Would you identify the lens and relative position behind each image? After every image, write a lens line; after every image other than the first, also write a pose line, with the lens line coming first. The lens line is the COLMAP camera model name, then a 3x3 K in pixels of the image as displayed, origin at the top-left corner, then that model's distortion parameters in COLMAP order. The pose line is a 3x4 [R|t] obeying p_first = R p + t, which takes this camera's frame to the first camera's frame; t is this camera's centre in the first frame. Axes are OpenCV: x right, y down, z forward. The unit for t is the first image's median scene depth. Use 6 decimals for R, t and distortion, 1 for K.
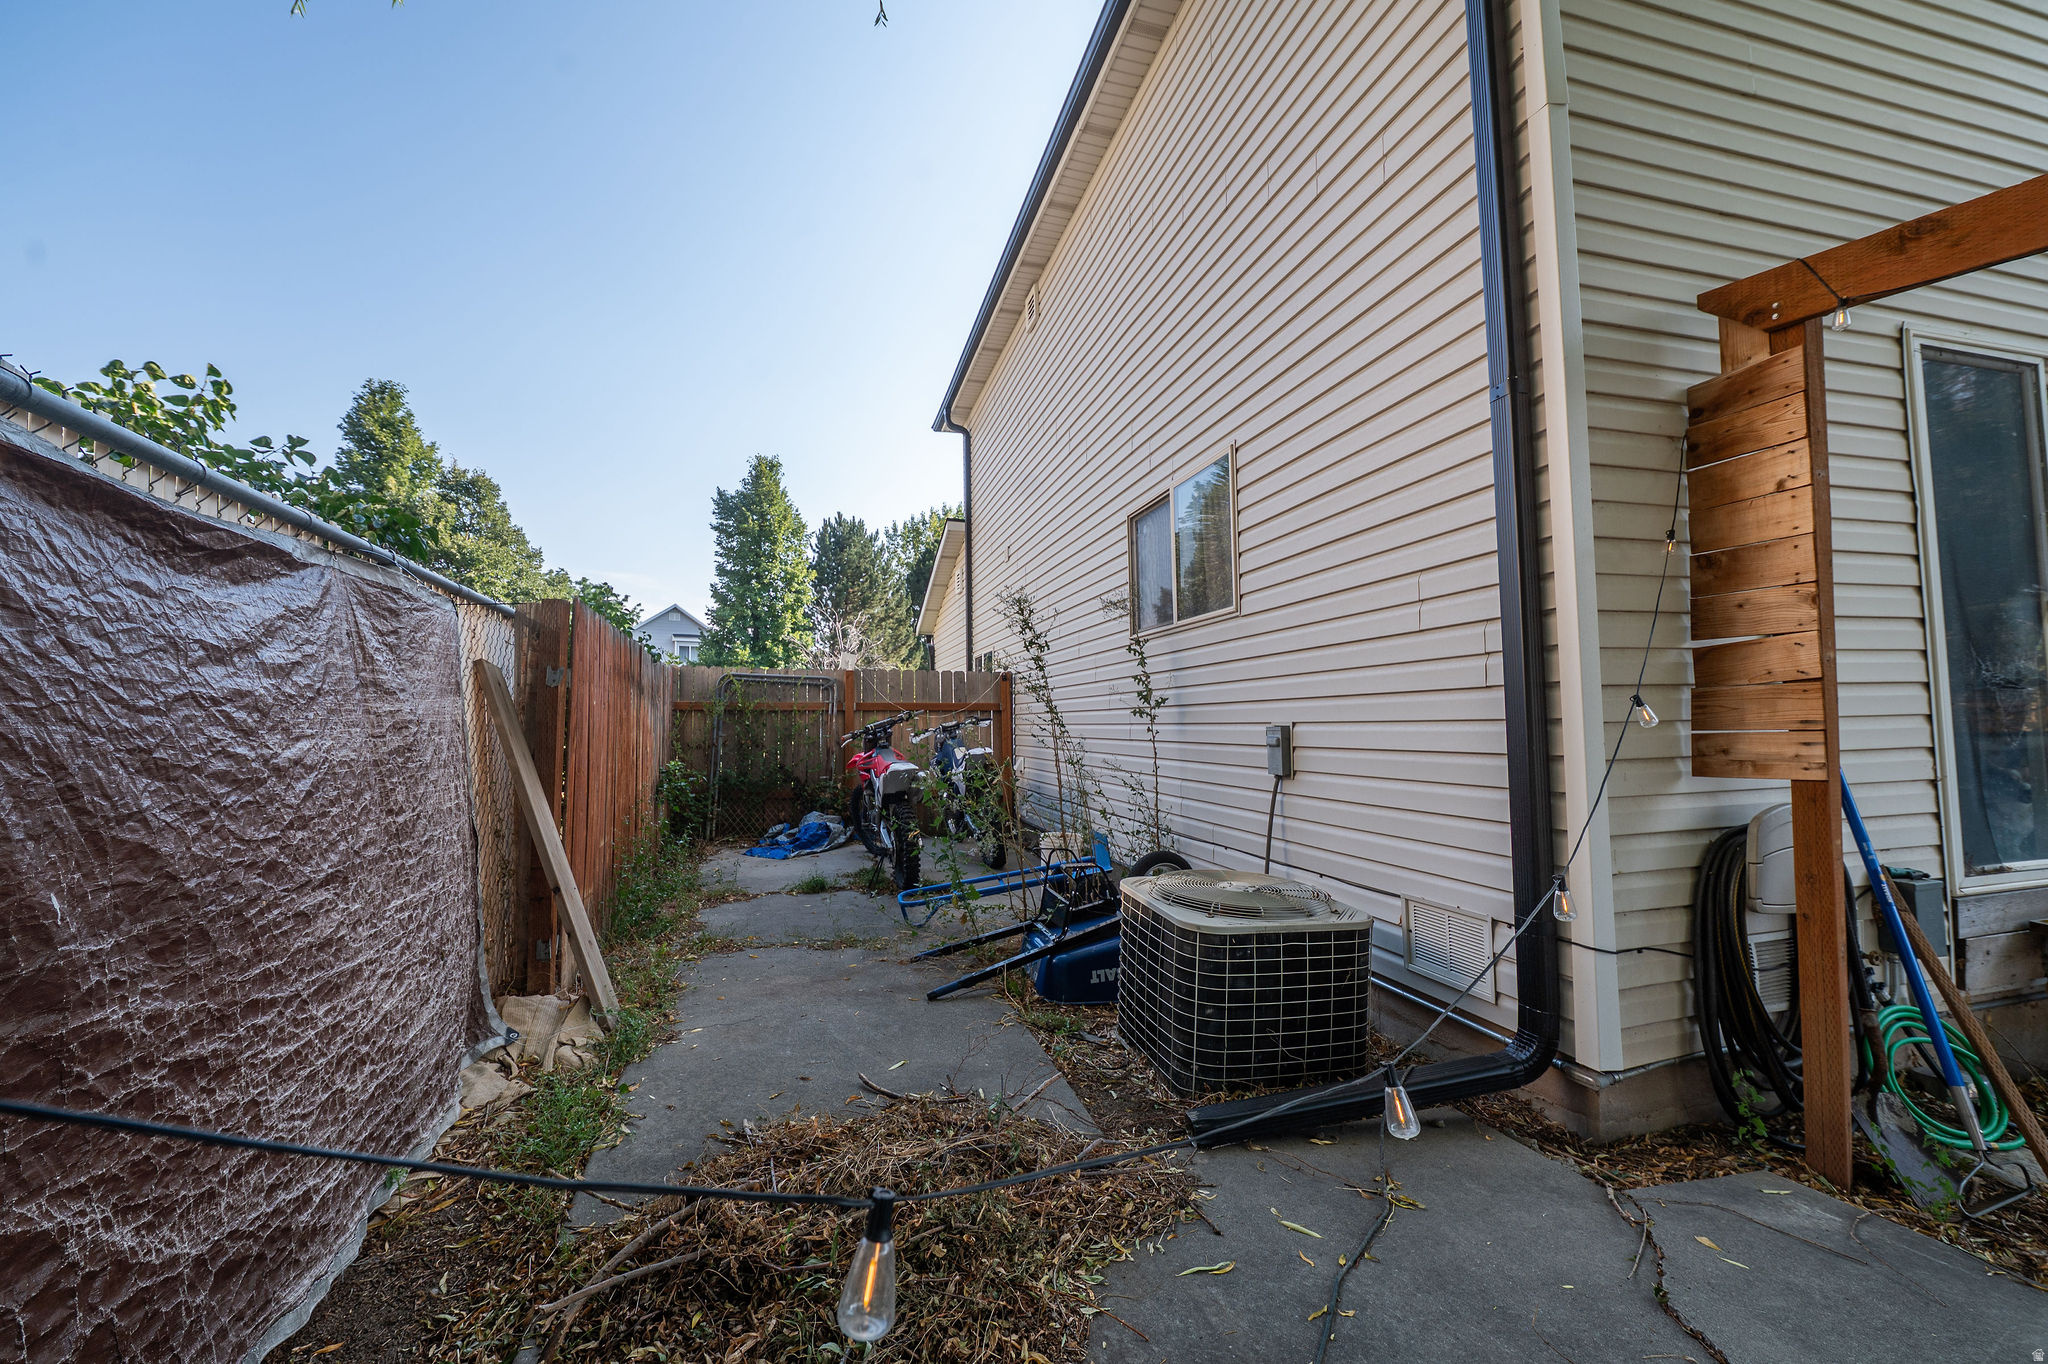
lens RADIAL K [[812.3, 0, 1023.9], [0, 812.3, 685.0], [0, 0, 1]] dist [-0.006915, -0.000392]
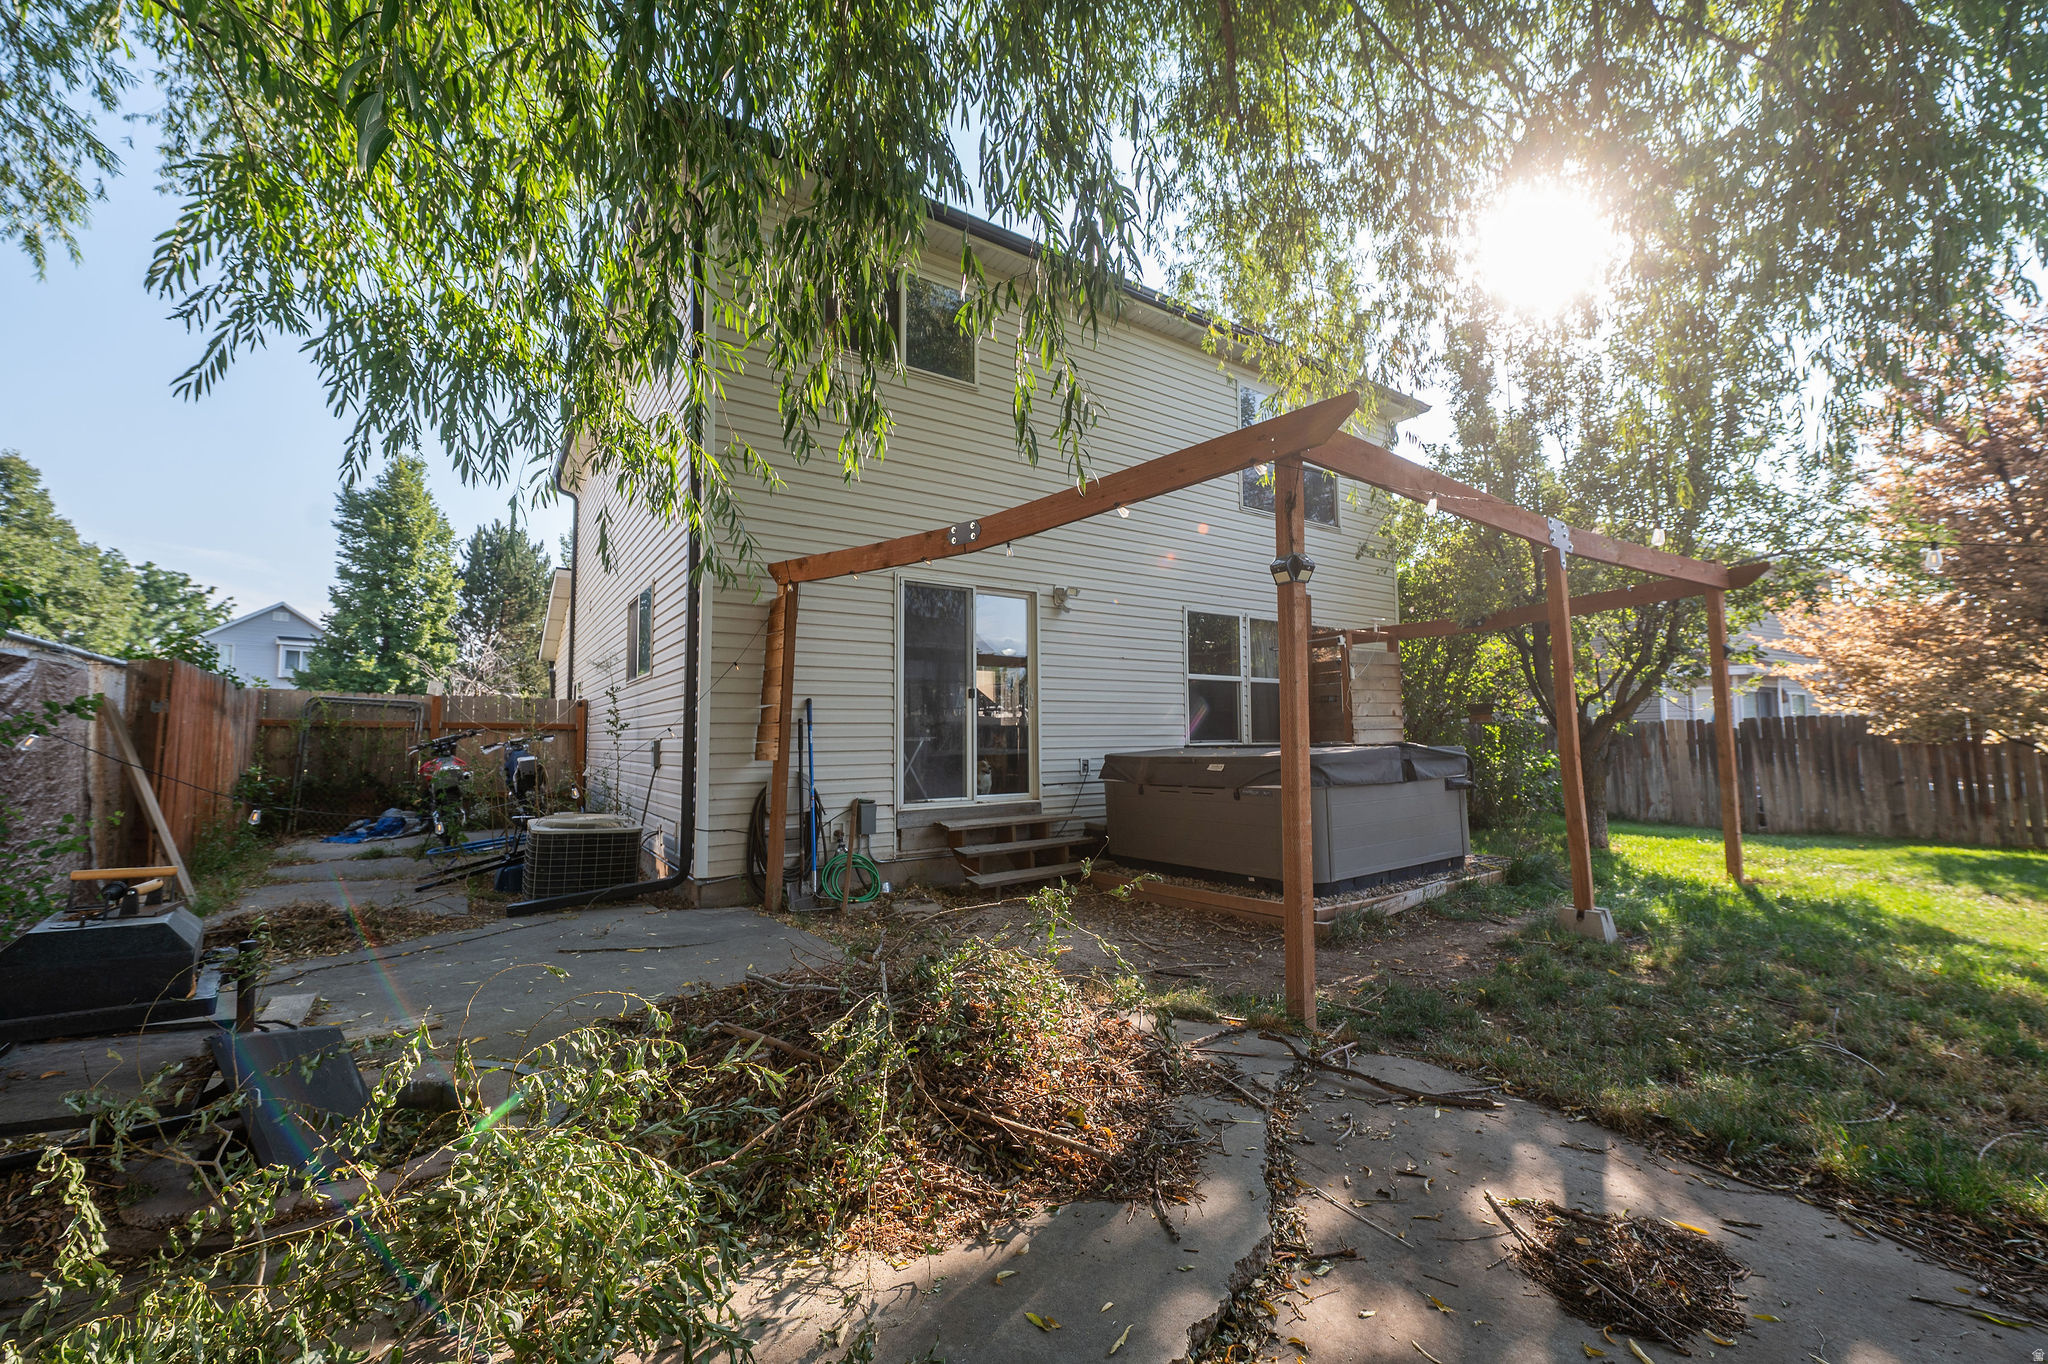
lens RADIAL K [[812.3, 0, 1023.9], [0, 812.3, 685.0], [0, 0, 1]] dist [-0.006915, -0.000392]
pose [[0.943806, 0.027356, 0.329366, 0.057425], [-0.019718, 0.999454, -0.026509, -0.004934], [-0.329911, 0.018524, 0.943830, -0.118772]]
